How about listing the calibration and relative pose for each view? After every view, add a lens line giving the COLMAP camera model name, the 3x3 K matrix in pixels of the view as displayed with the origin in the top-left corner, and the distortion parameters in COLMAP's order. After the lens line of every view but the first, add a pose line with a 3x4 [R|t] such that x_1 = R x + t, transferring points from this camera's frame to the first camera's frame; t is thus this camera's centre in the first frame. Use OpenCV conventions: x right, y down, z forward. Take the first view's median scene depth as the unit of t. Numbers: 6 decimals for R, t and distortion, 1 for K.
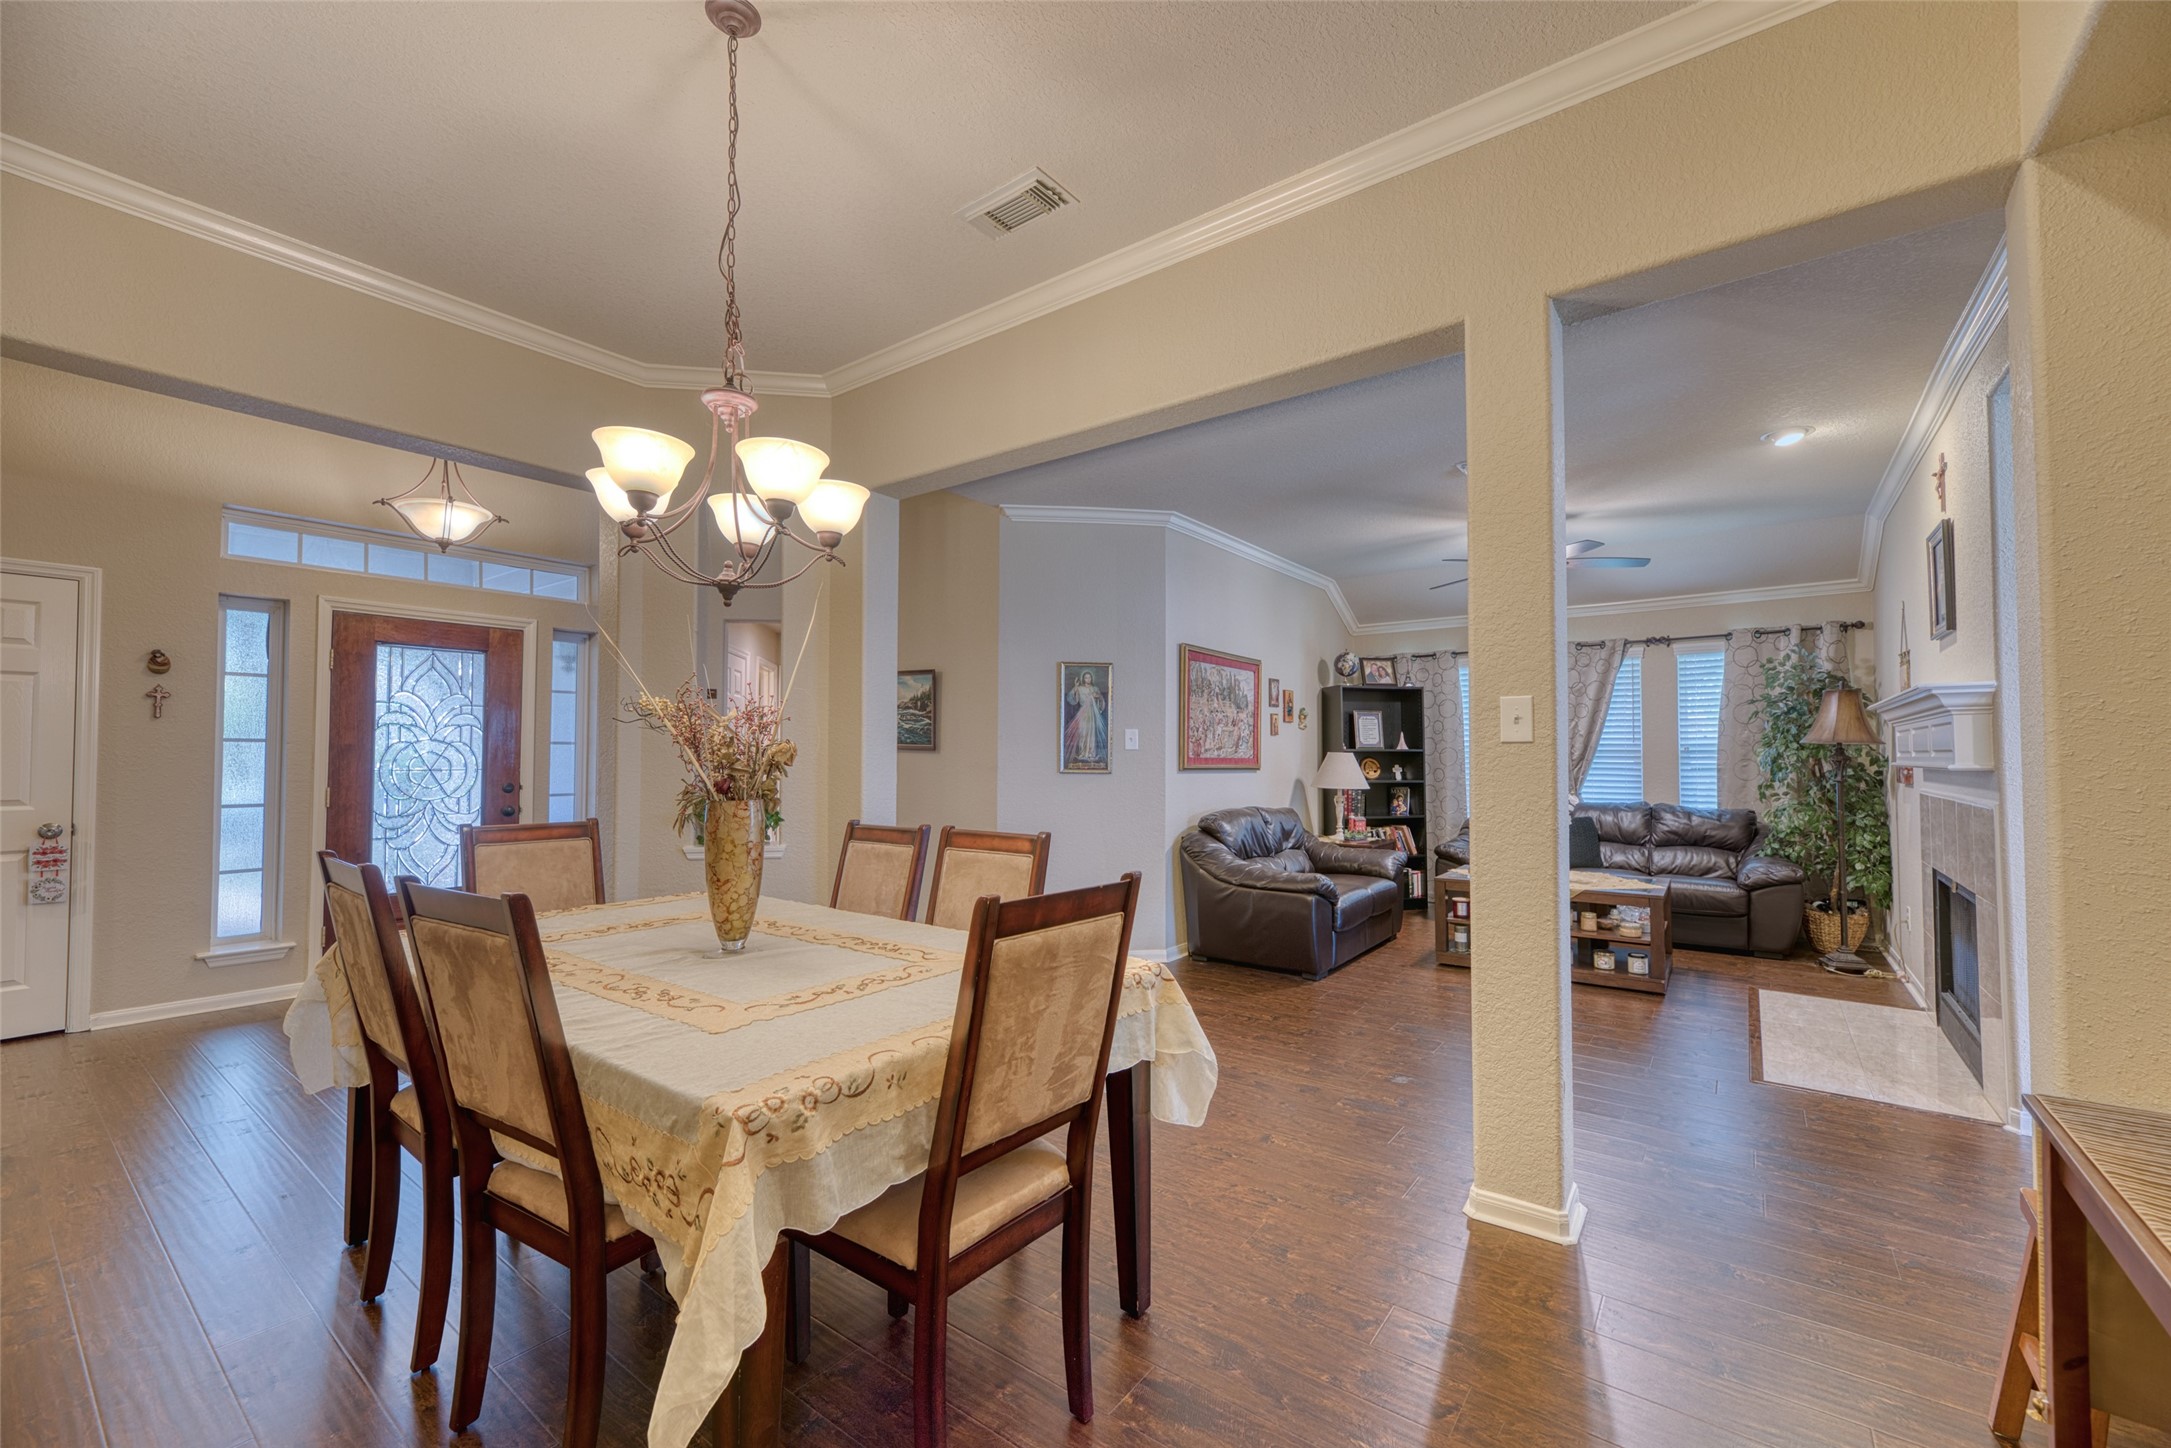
lens RADIAL K [[874.0, 0, 1081.4], [0, 874.0, 731.4], [0, 0, 1]] dist [0.003701, -0.001660]
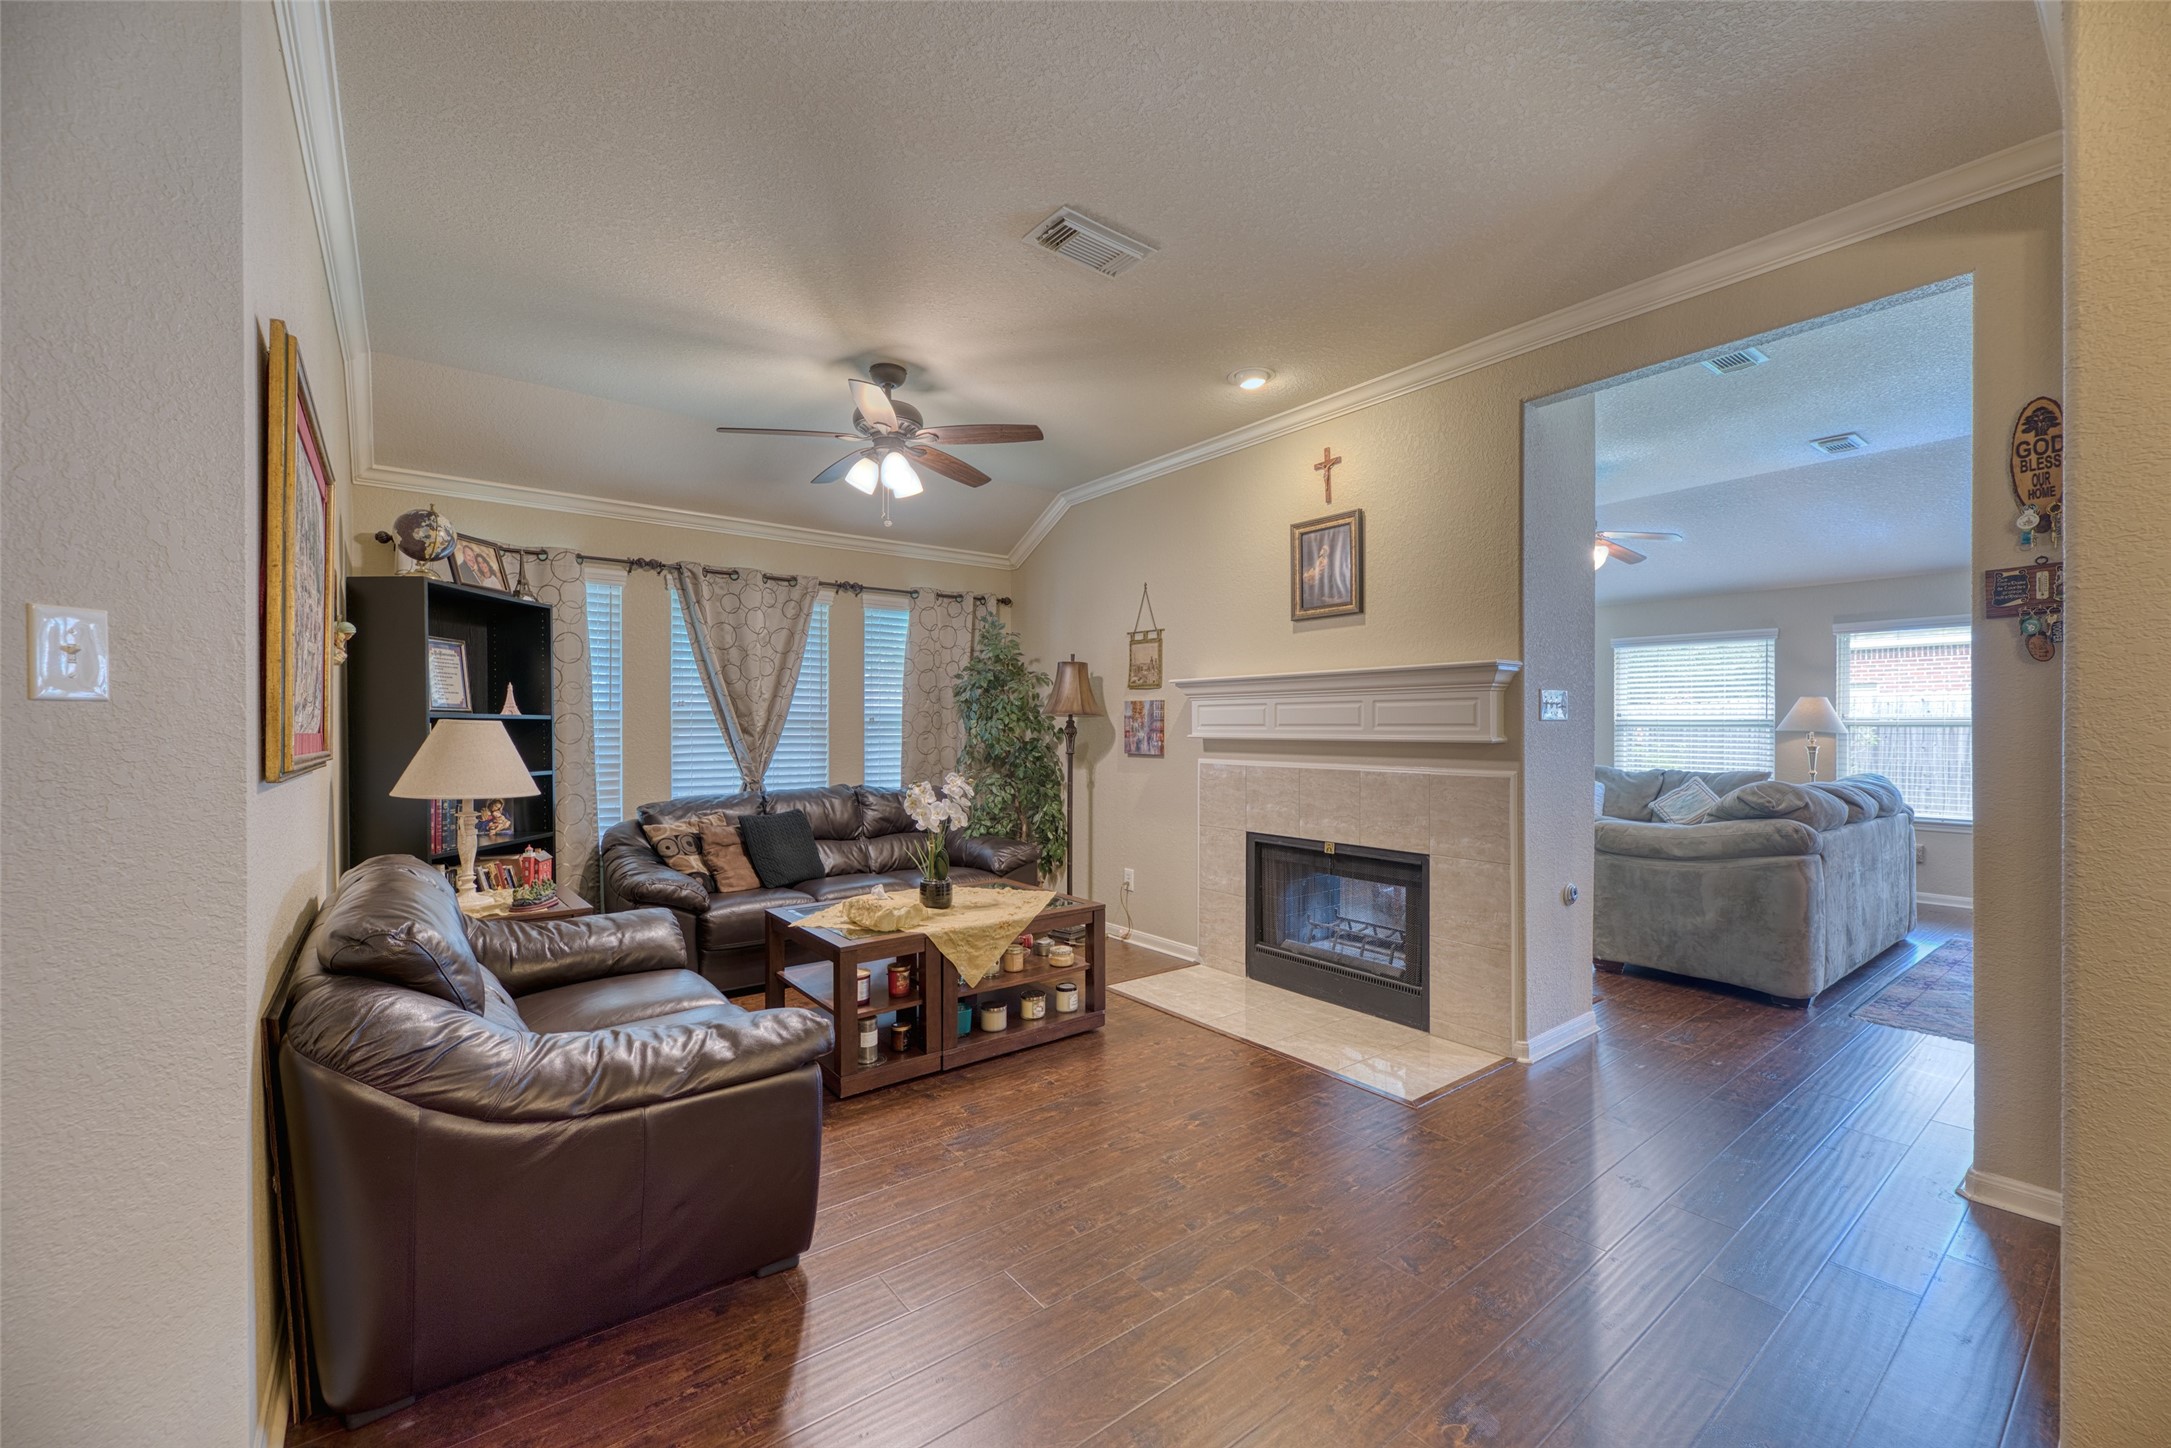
lens RADIAL K [[874.0, 0, 1095.1], [0, 874.0, 721.9], [0, 0, 1]] dist [0.003701, -0.001660]
pose [[0.252647, 0.006329, 0.967538, -0.086571], [-0.029531, 0.999563, 0.001173, 0.017236], [-0.967108, -0.028869, 0.252723, 0.655240]]
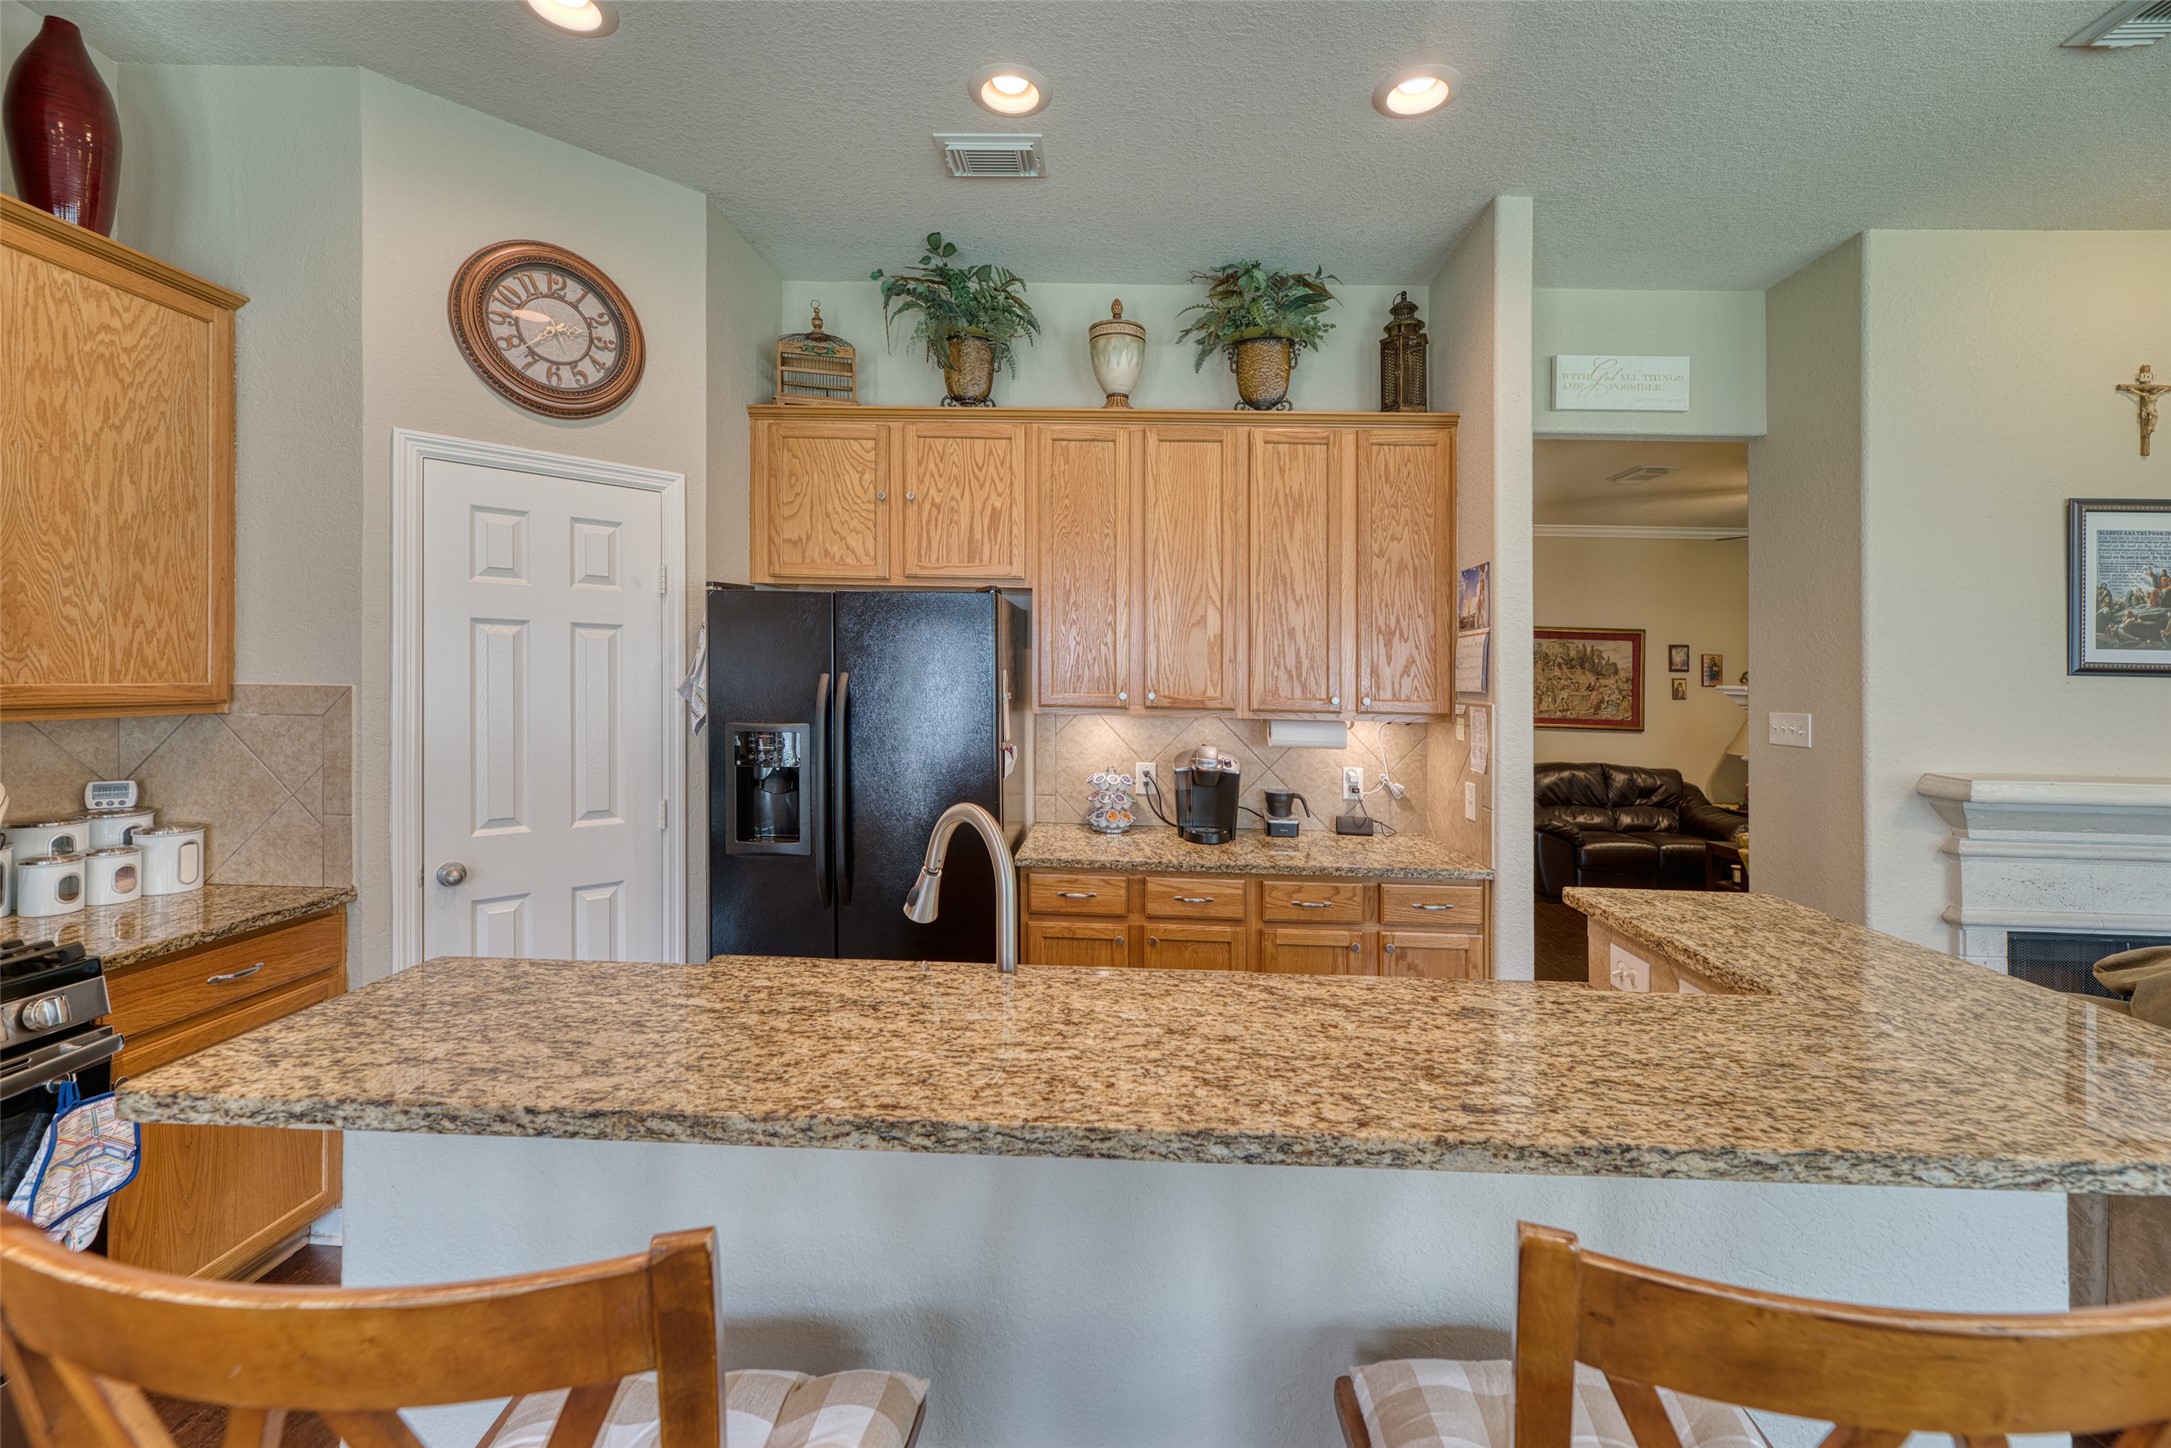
lens RADIAL K [[896.7, 0, 1088.6], [0, 896.7, 666.5], [0, 0, 1]] dist [0.003410, -0.001335]
pose [[0.576734, 0.002750, -0.816928, 0.798301], [0.003149, 0.999979, 0.005589, -0.049459], [0.816926, -0.005796, 0.576713, -0.219522]]
